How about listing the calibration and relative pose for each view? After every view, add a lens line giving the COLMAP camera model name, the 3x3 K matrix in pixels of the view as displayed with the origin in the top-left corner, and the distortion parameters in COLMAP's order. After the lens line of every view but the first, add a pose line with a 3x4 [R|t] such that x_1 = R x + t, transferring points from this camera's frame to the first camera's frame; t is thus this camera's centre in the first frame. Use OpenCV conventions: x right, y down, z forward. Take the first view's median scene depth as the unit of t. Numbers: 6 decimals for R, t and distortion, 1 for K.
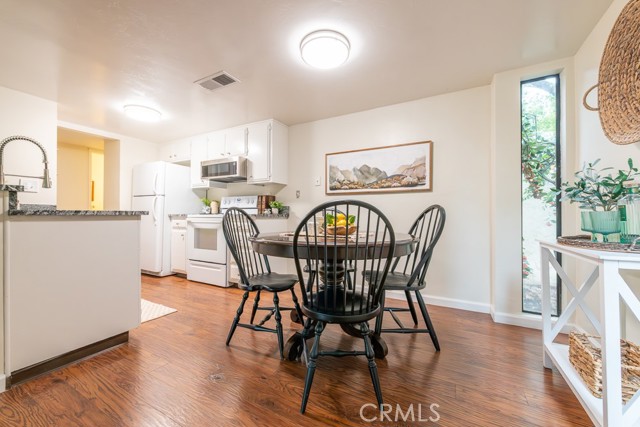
lens RADIAL K [[238.9, 0, 316.7], [0, 238.9, 208.7], [0, 0, 1]] dist [0.001510, 0.000123]
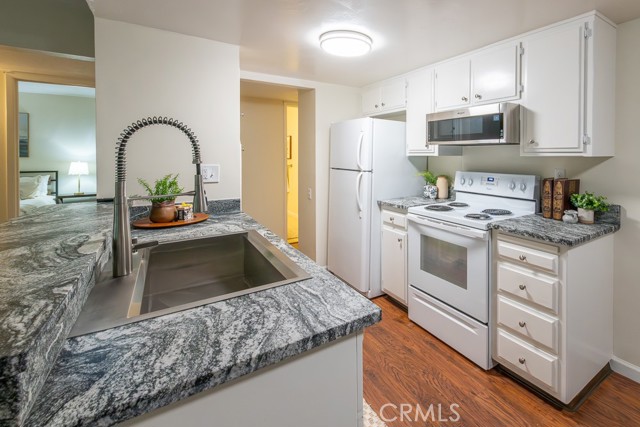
lens RADIAL K [[303.6, 0, 396.8], [0, 303.6, 154.8], [0, 0, 1]] dist [0.005098, 0.000256]
pose [[0.910480, -0.001300, -0.413551, -0.285757], [0.005856, 0.999935, 0.009749, -0.123259], [0.413511, -0.011298, 0.910429, 0.346383]]
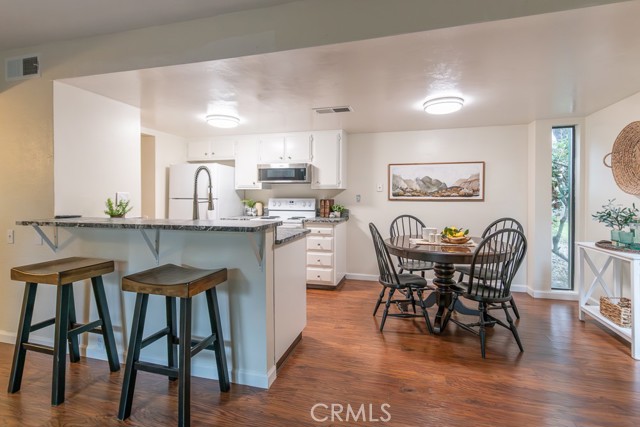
lens RADIAL K [[278.3, 0, 328.1], [0, 278.3, 194.5], [0, 0, 1]] dist [0.004637, -0.000462]
pose [[0.974611, -0.003999, 0.223870, -0.533567], [0.000250, 0.999859, 0.016774, -0.107059], [-0.223906, -0.016292, 0.974475, -0.213835]]
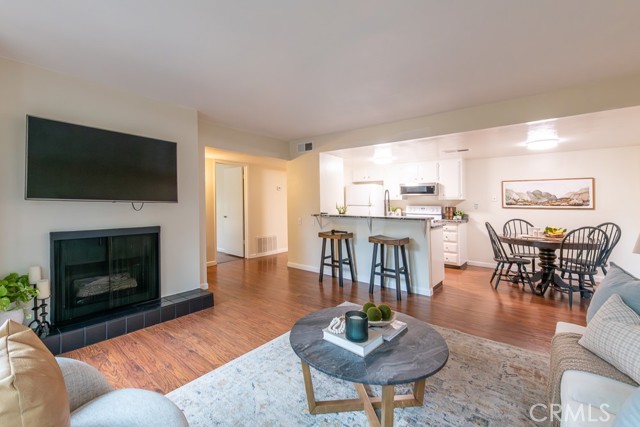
lens RADIAL K [[252.6, 0, 321.6], [0, 252.6, 190.2], [0, 0, 1]] dist [-0.002794, -0.001189]
pose [[0.978913, -0.009165, -0.204071, -0.753550], [0.002790, 0.999500, -0.031501, -0.123304], [0.204258, 0.030267, 0.978449, -0.792738]]
